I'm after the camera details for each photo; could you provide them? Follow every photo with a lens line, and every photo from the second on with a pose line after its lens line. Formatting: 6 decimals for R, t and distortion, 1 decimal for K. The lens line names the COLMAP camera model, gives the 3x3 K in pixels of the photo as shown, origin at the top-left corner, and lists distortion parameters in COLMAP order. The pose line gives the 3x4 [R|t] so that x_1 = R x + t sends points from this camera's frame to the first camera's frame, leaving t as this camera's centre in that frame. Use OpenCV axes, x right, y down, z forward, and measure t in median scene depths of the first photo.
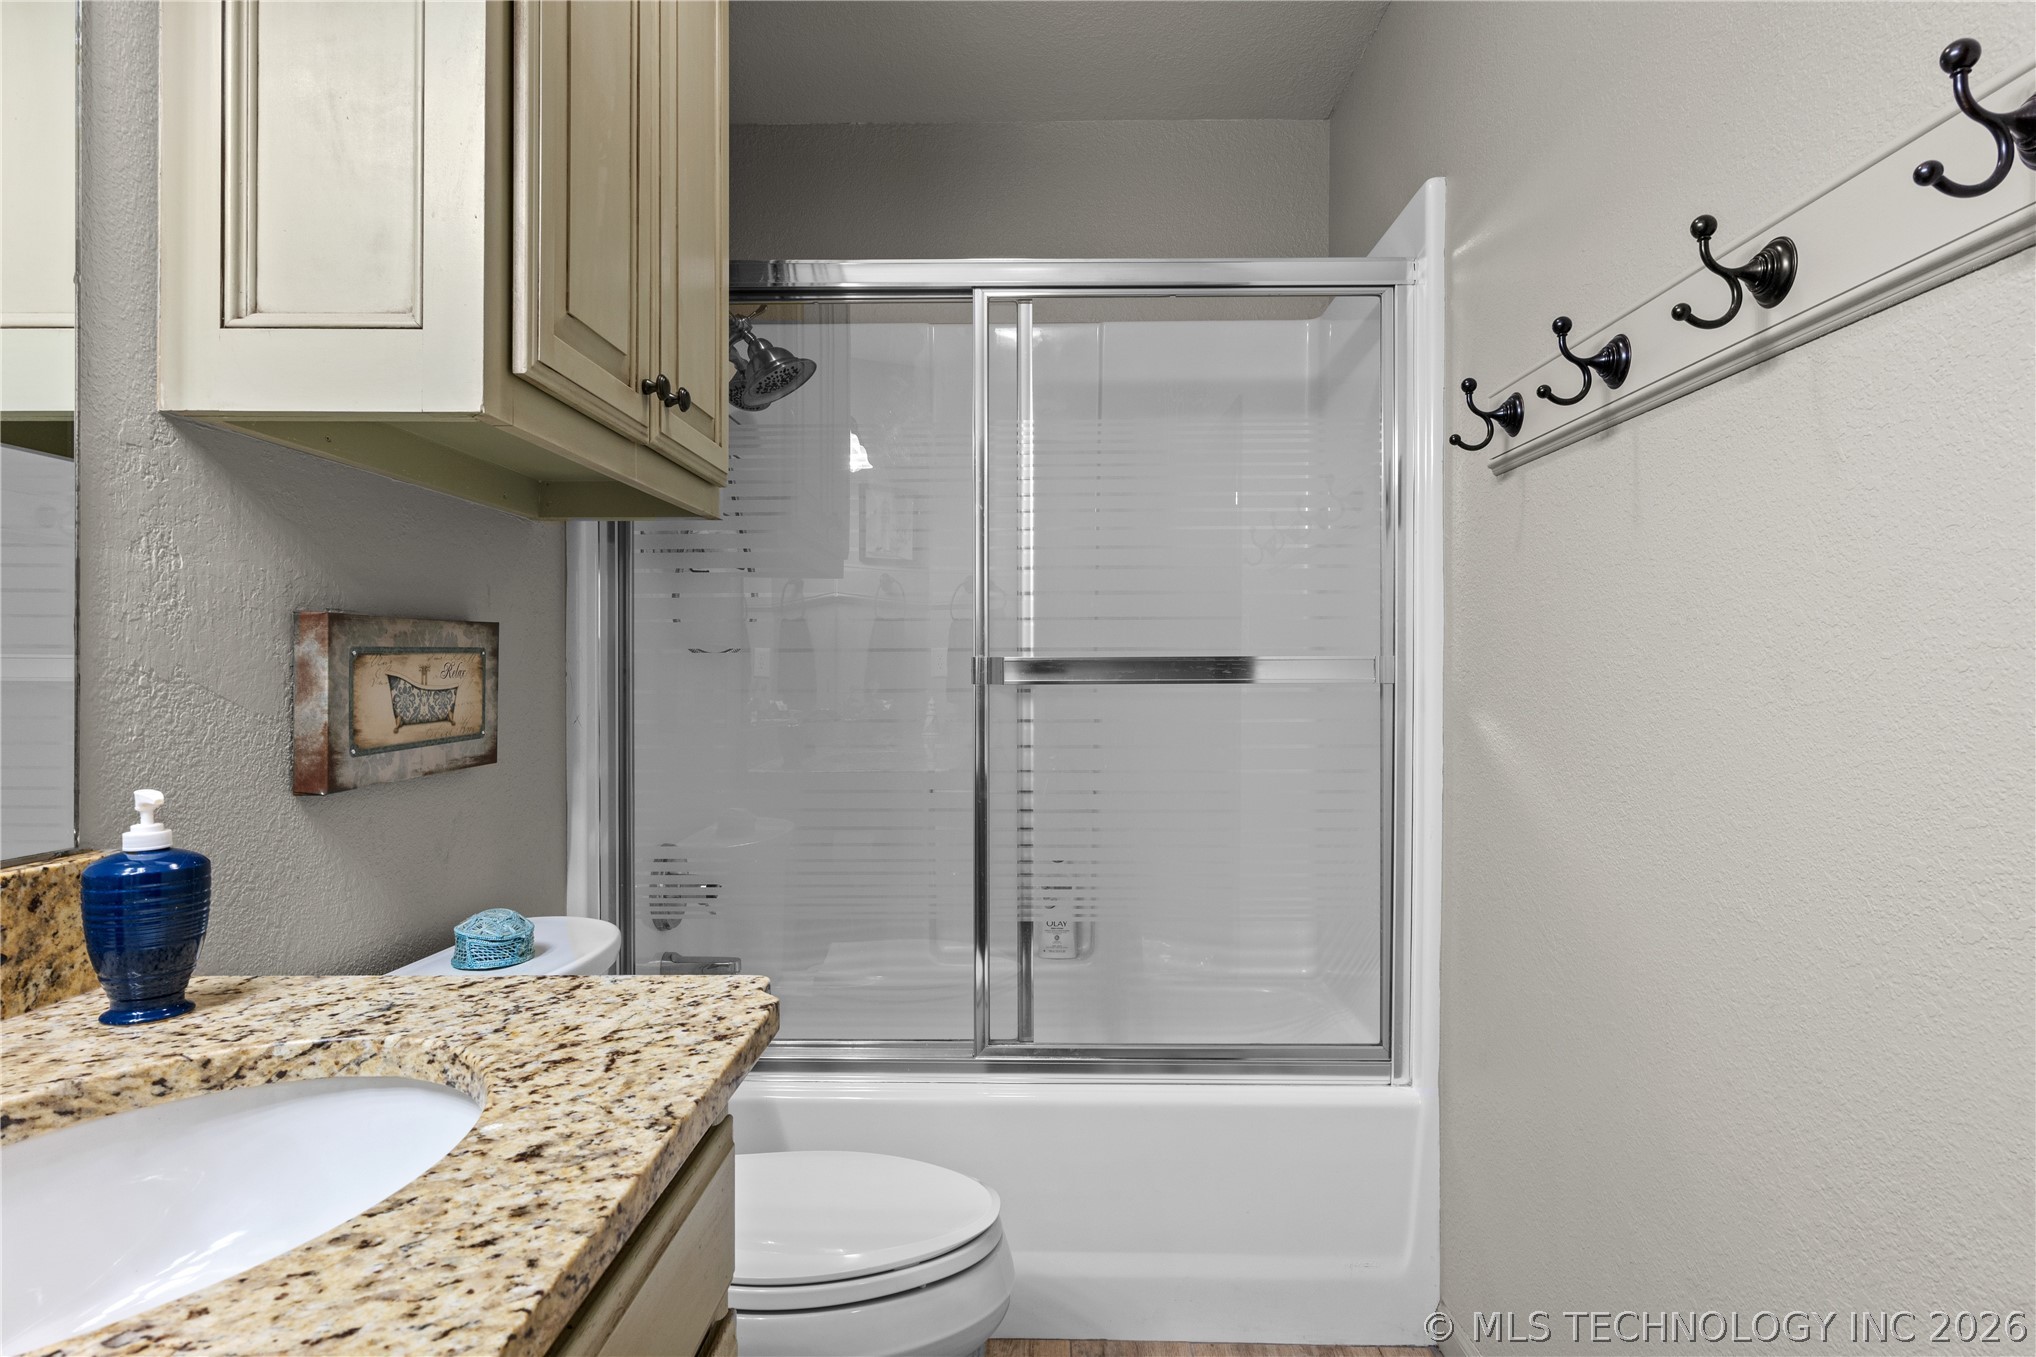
lens RADIAL K [[1130.4, 0, 1019.8], [0, 1130.4, 675.6], [0, 0, 1]] dist [0.001915, 0.003870]
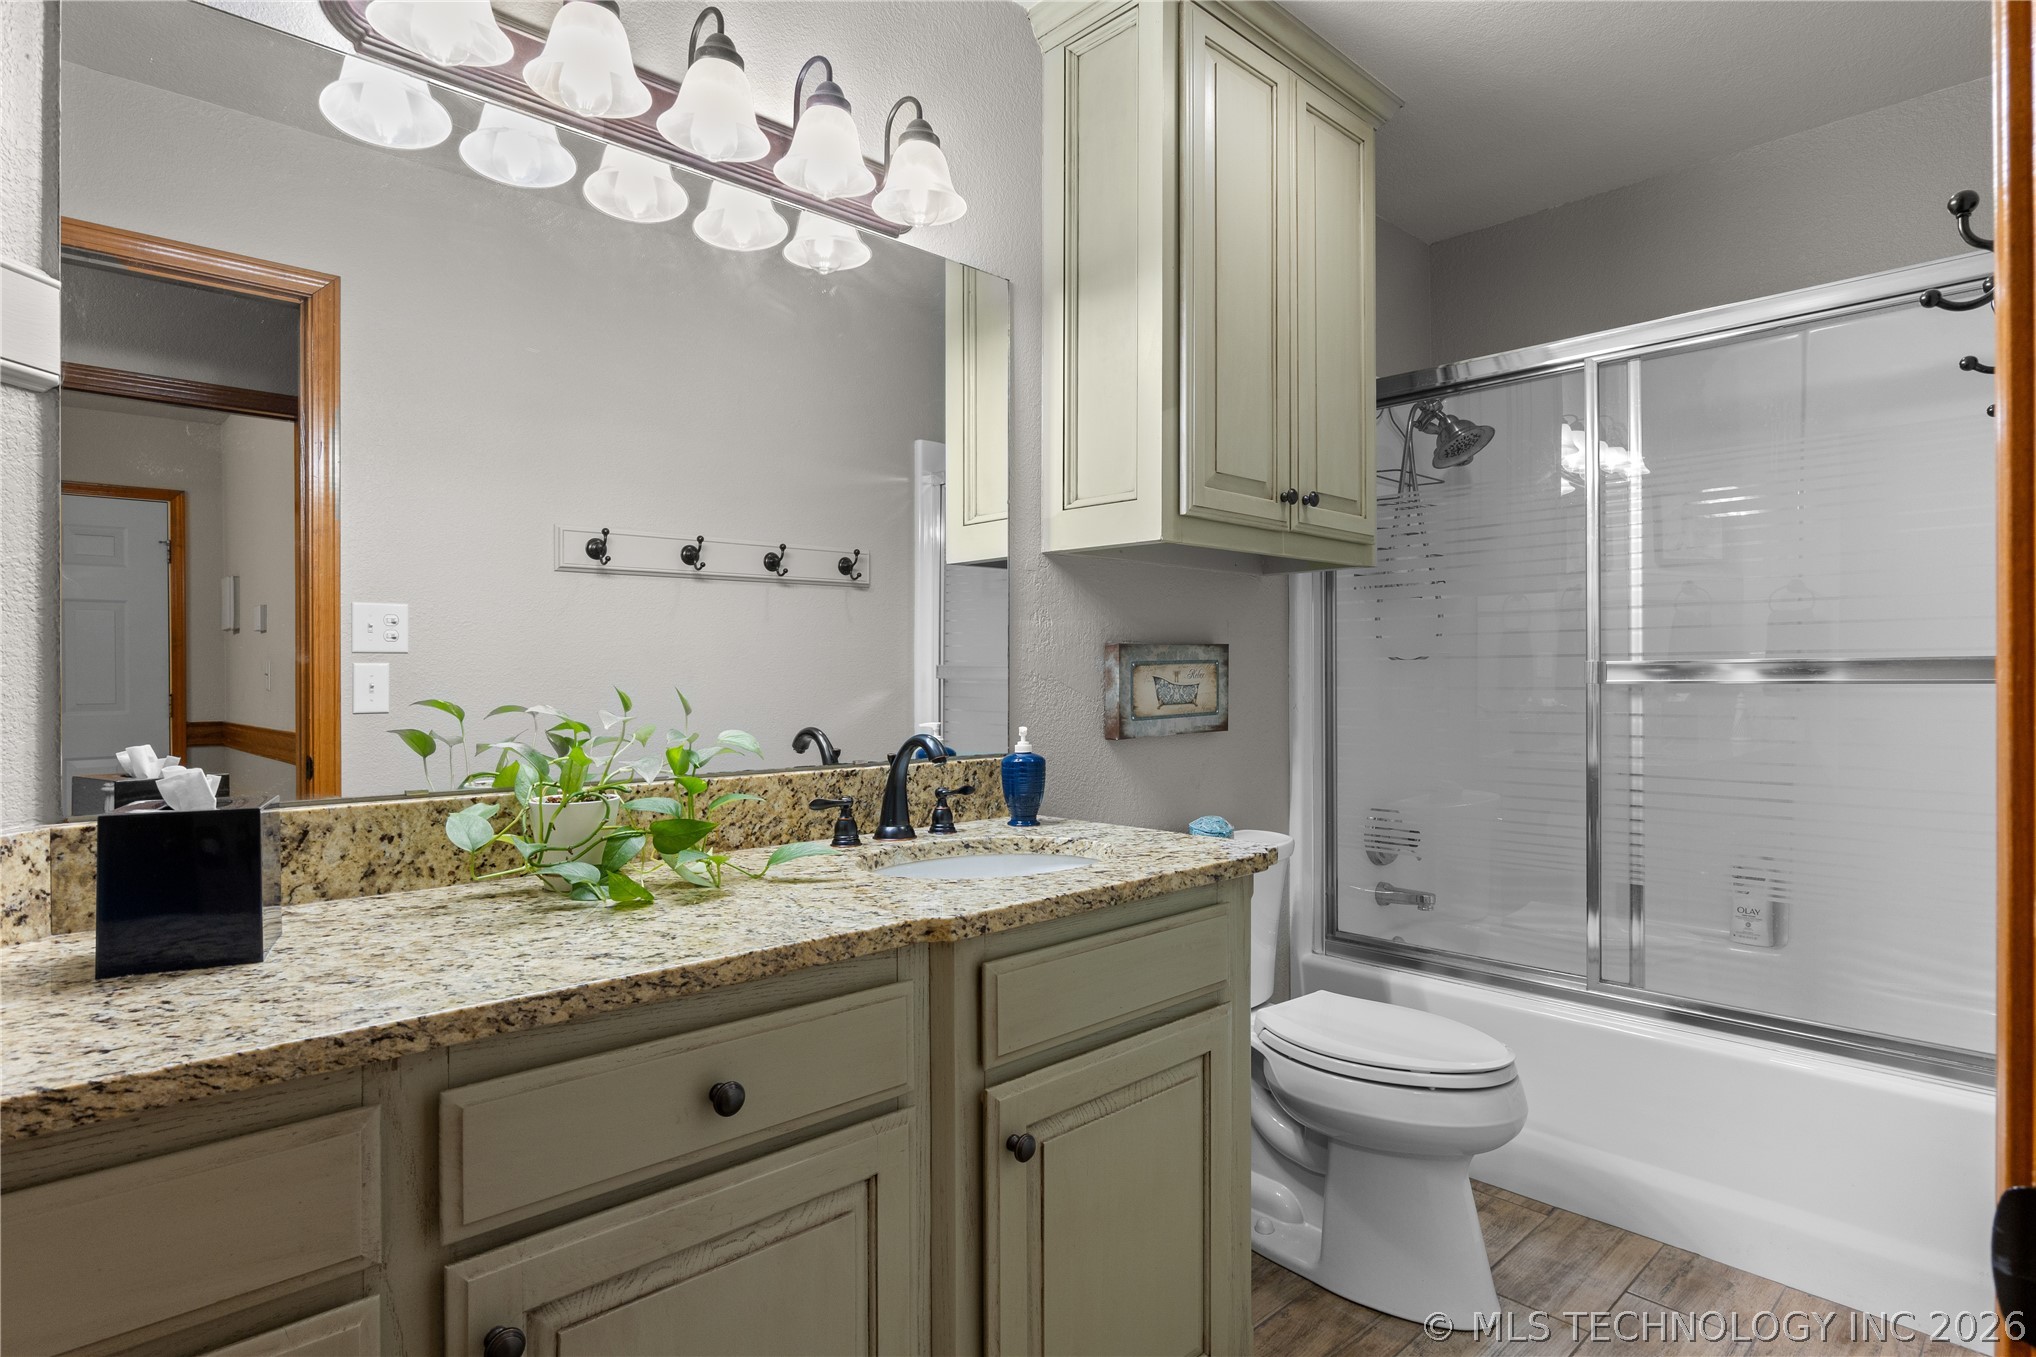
lens RADIAL K [[1093.4, 0, 1019.5], [0, 1093.4, 679.0], [0, 0, 1]] dist [-0.012762, 0.003357]
pose [[0.696904, 0.000551, -0.717164, 0.566297], [0.001156, 0.999998, 0.001891, -0.000231], [0.717163, -0.002147, 0.696902, -0.383015]]
